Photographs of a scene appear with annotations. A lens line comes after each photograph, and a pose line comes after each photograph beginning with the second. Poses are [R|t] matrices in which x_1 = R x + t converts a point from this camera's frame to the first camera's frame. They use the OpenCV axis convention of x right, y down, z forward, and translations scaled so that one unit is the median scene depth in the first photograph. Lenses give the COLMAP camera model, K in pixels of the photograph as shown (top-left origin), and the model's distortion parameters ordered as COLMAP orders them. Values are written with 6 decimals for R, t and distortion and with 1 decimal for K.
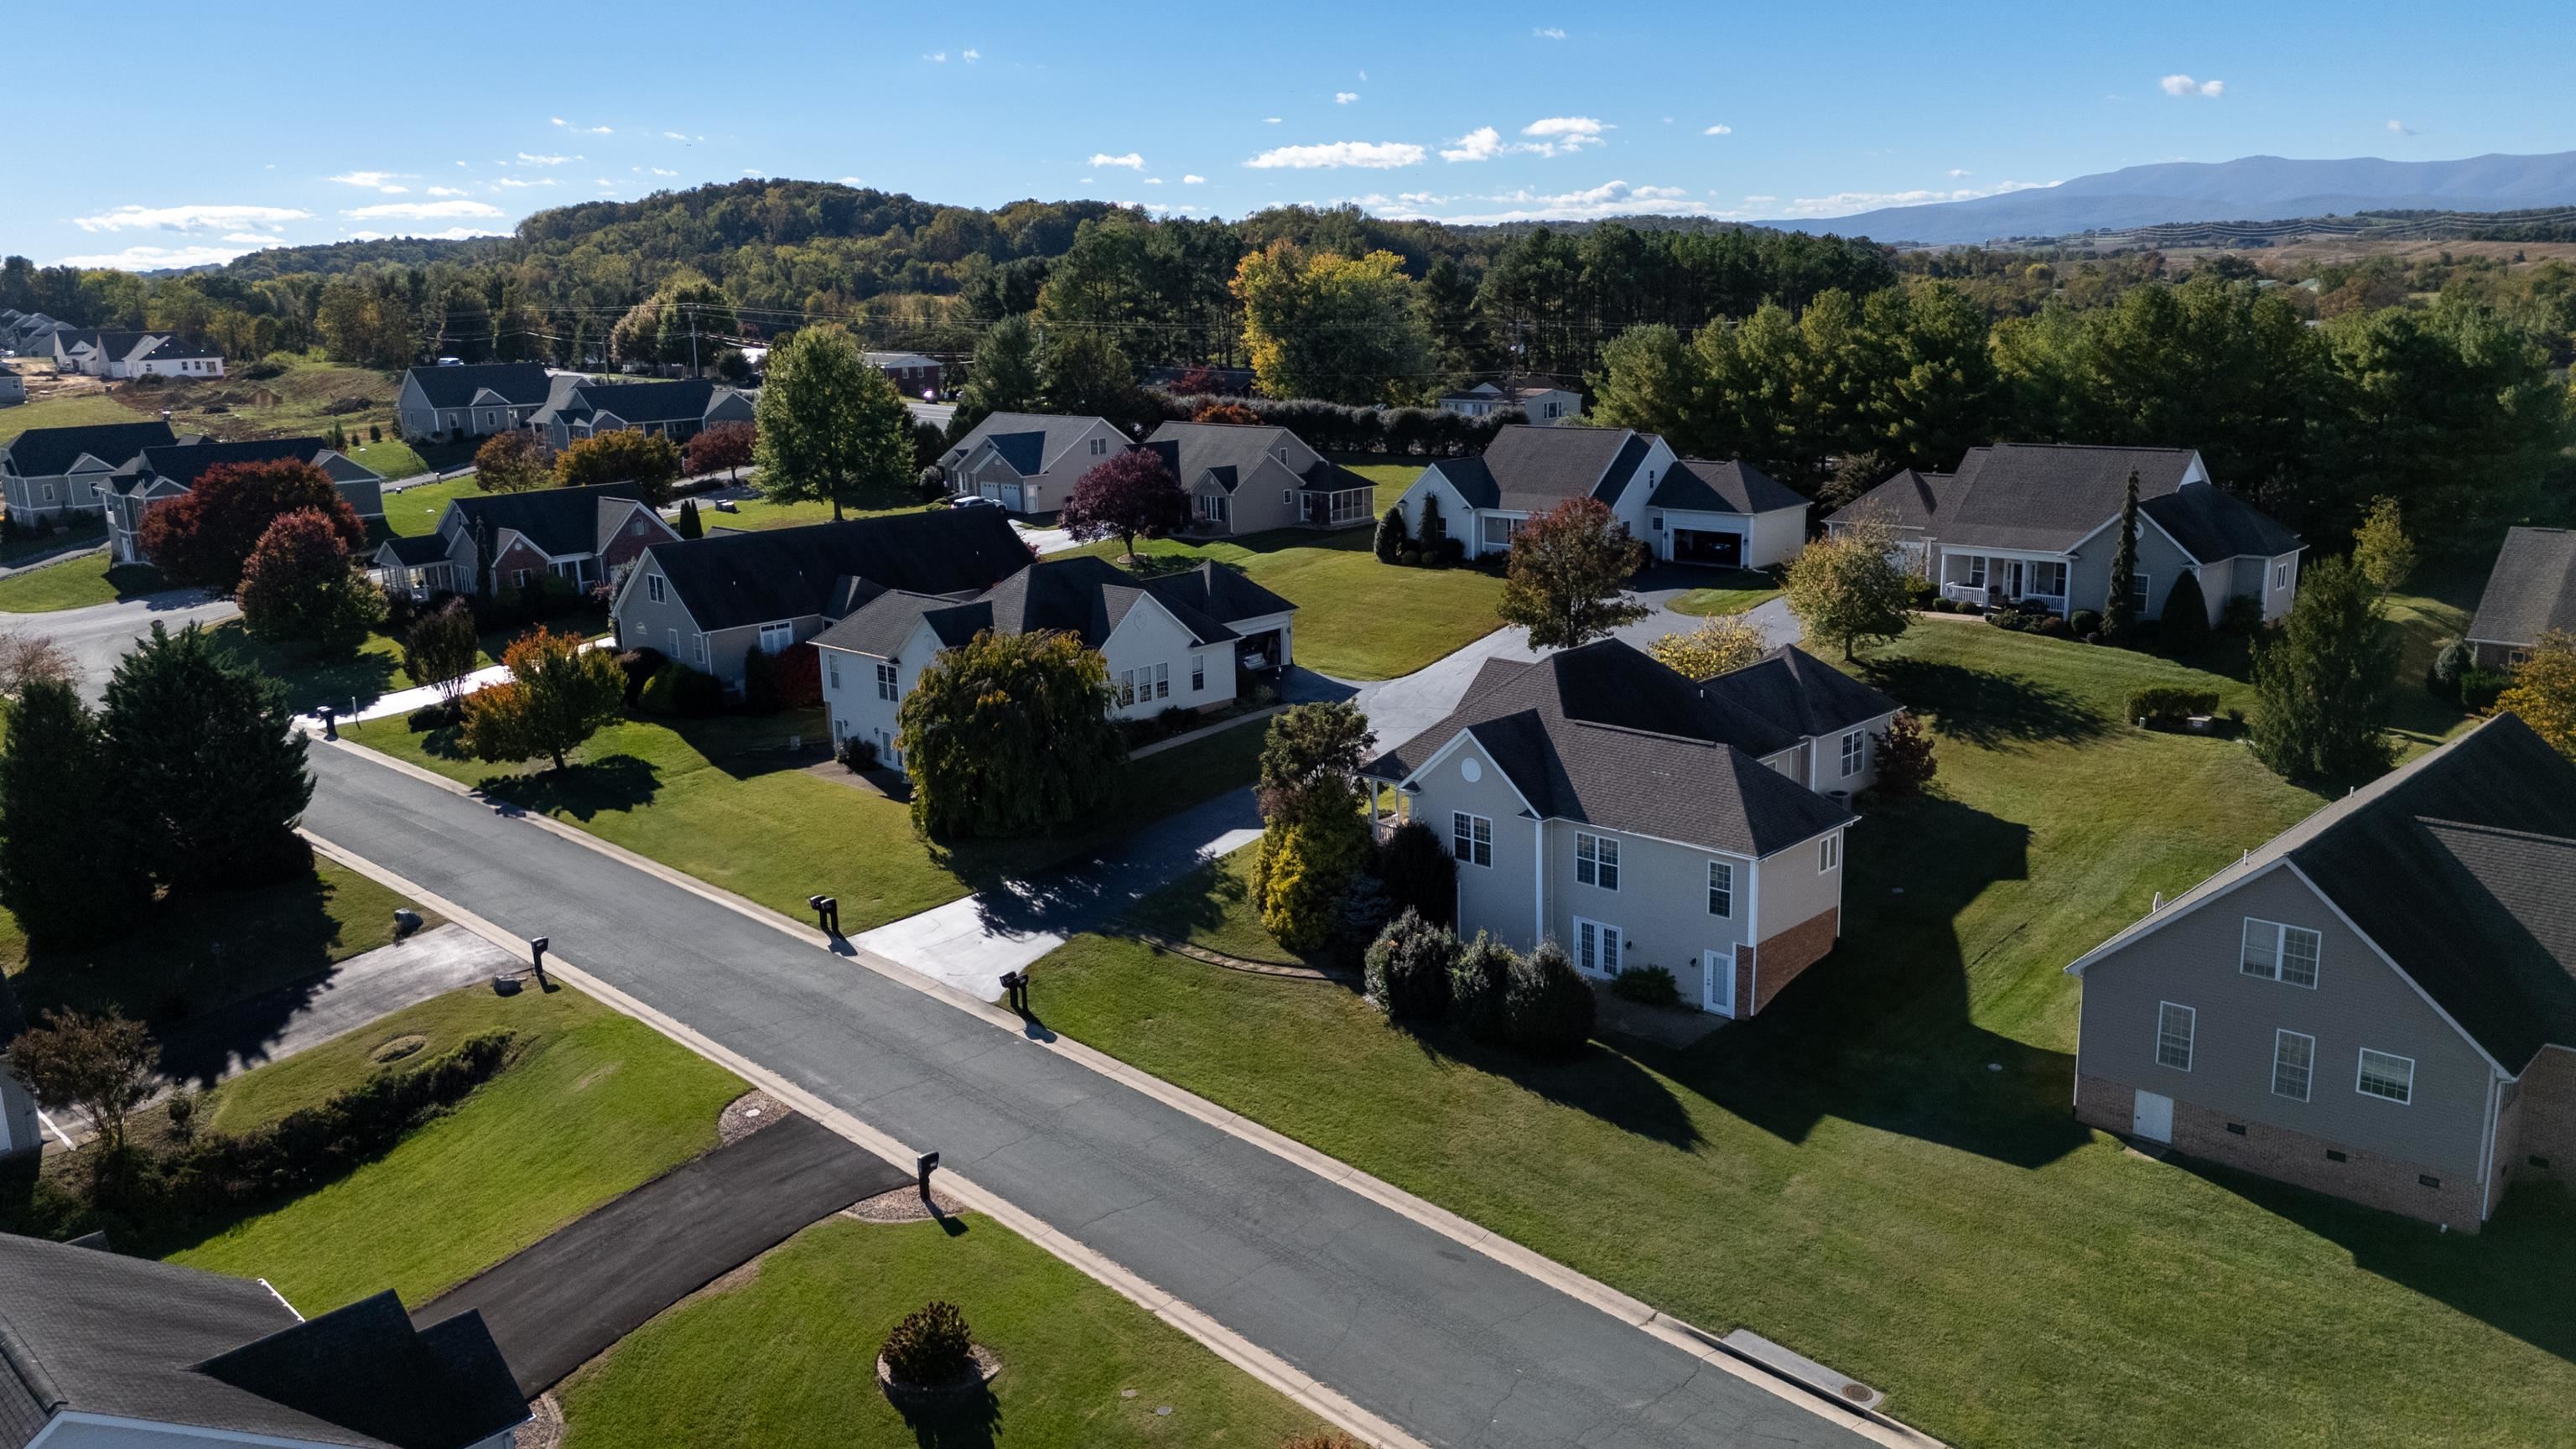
lens RADIAL K [[1893.8, 0, 1279.6], [0, 1893.8, 703.5], [0, 0, 1]] dist [0.078014, -0.079441]
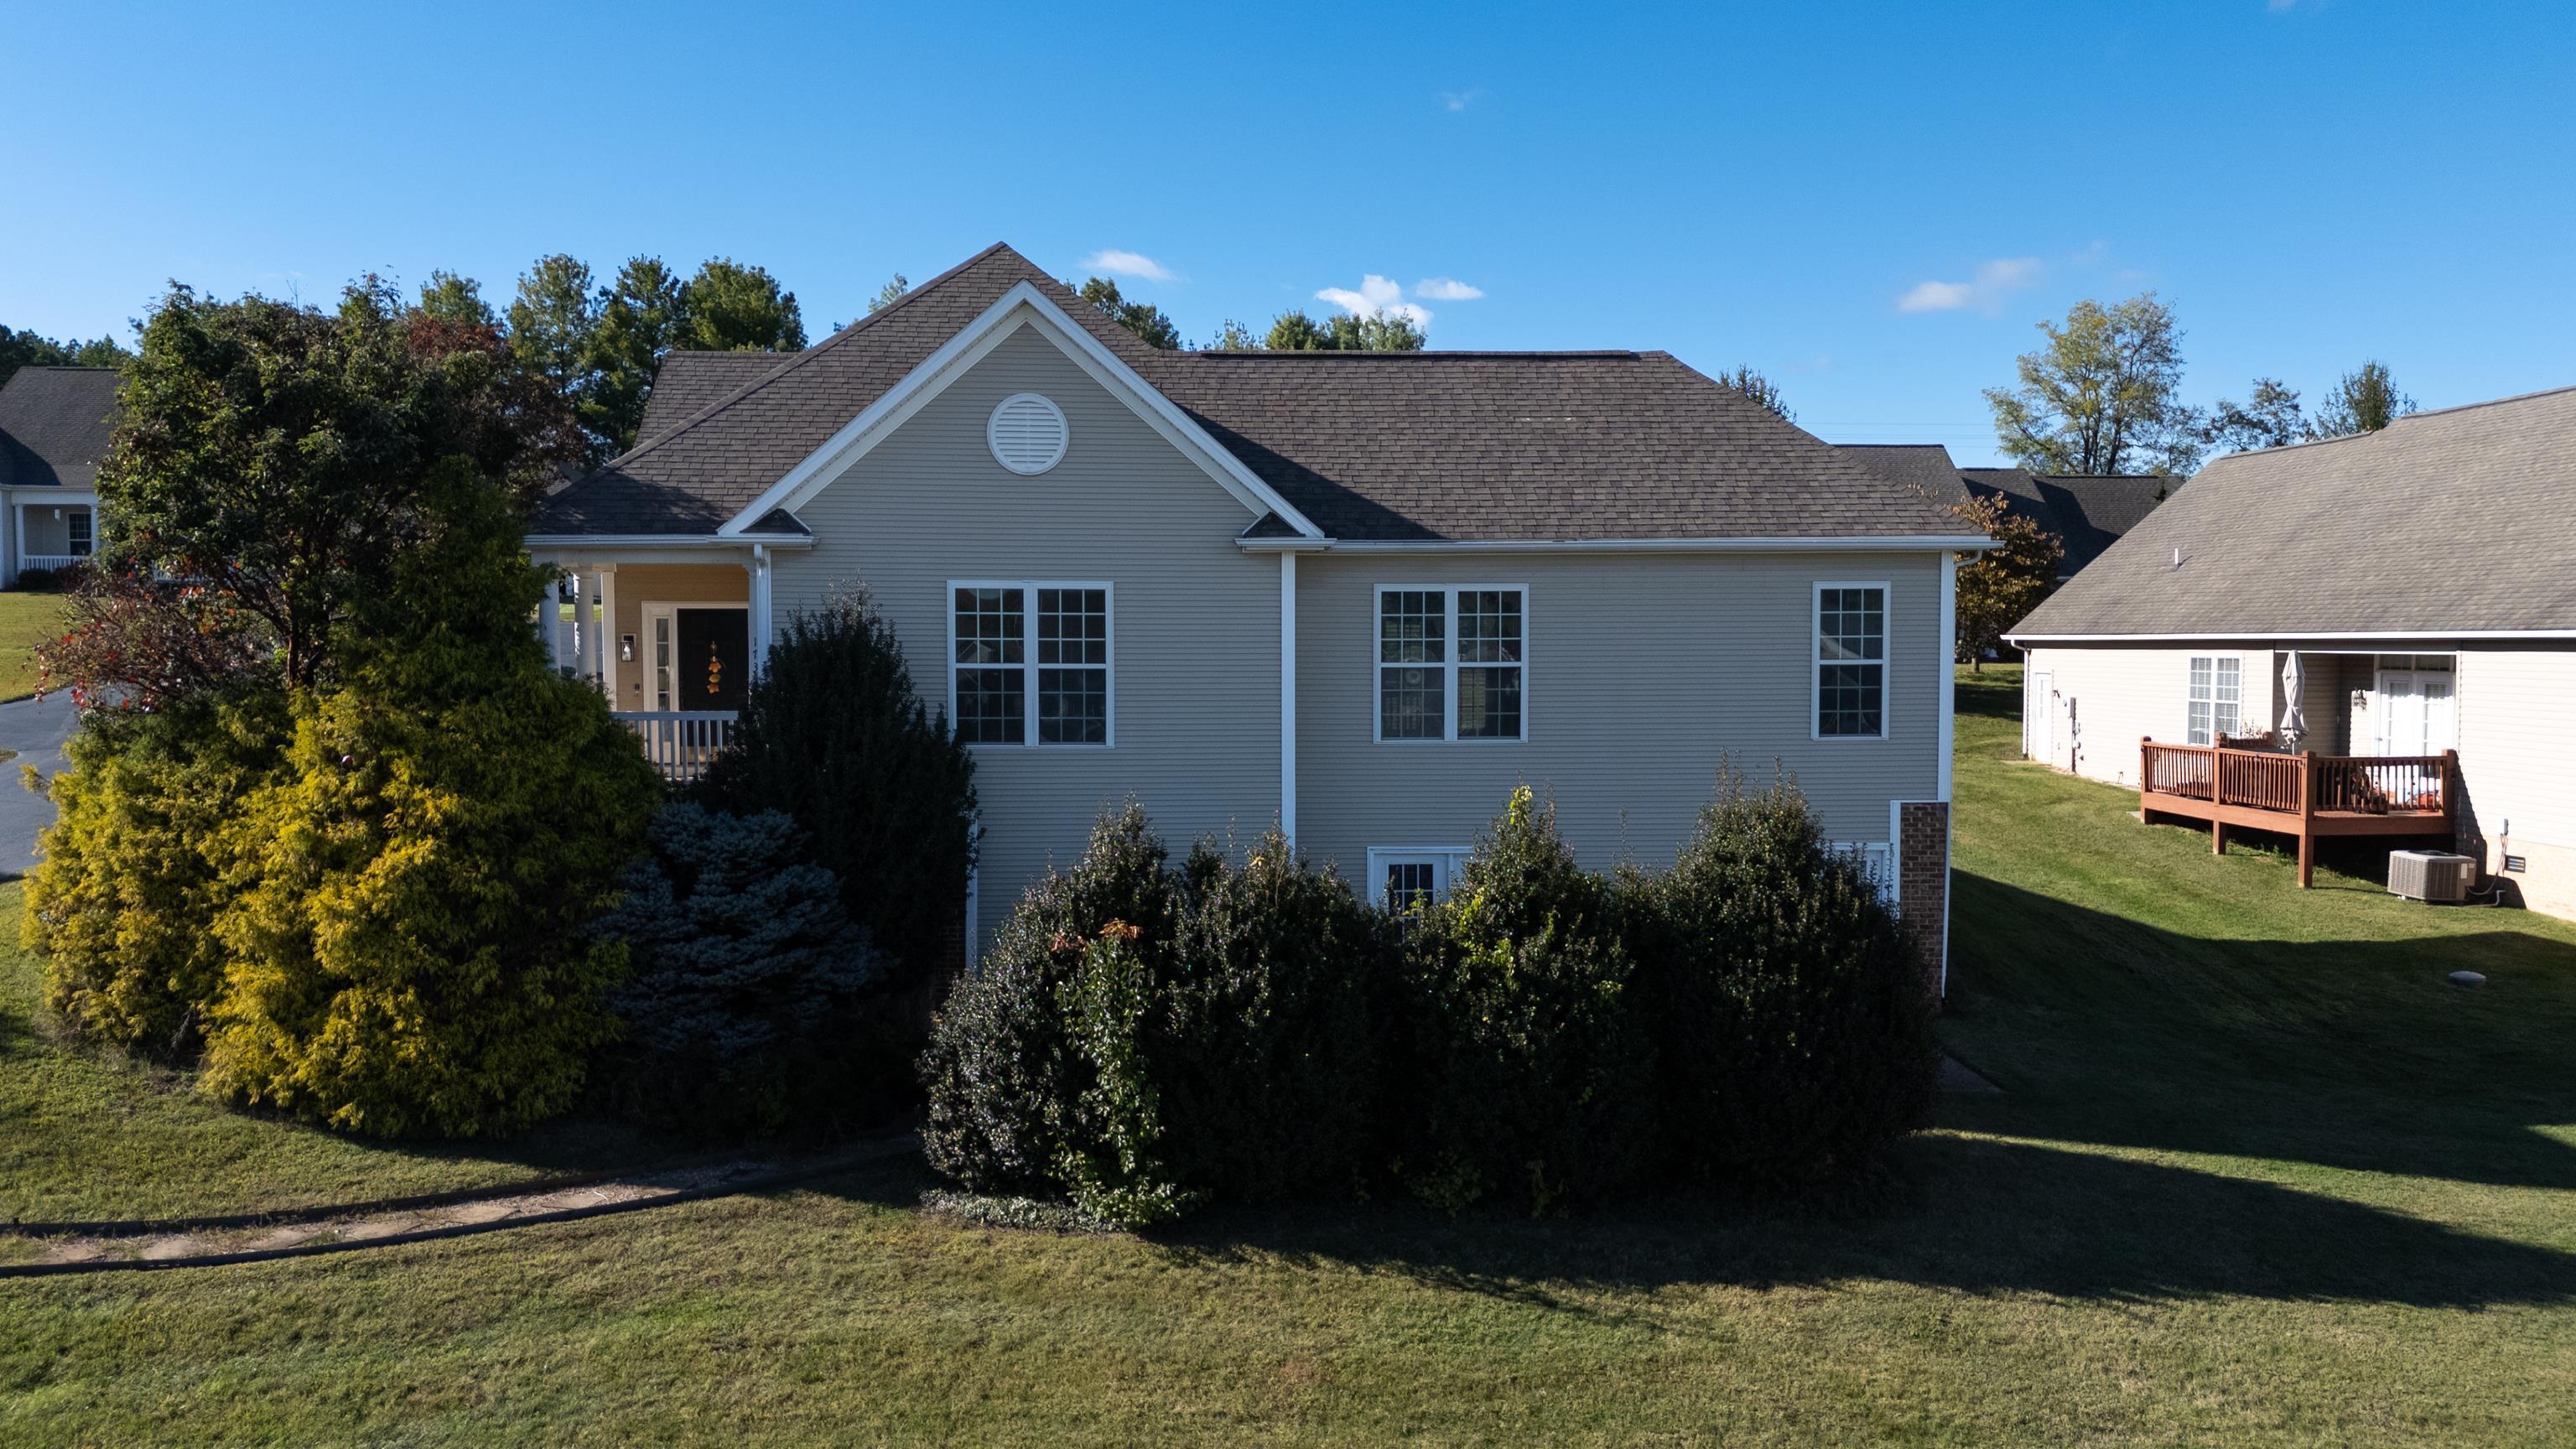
lens RADIAL K [[1893.8, 0, 1290.5], [0, 1893.8, 730.8], [0, 0, 1]] dist [0.078014, -0.079441]
pose [[0.655576, -0.007438, 0.755093, -0.109716], [0.145307, 0.982506, -0.116479, 0.128136], [-0.741017, 0.186081, 0.645188, 0.786056]]
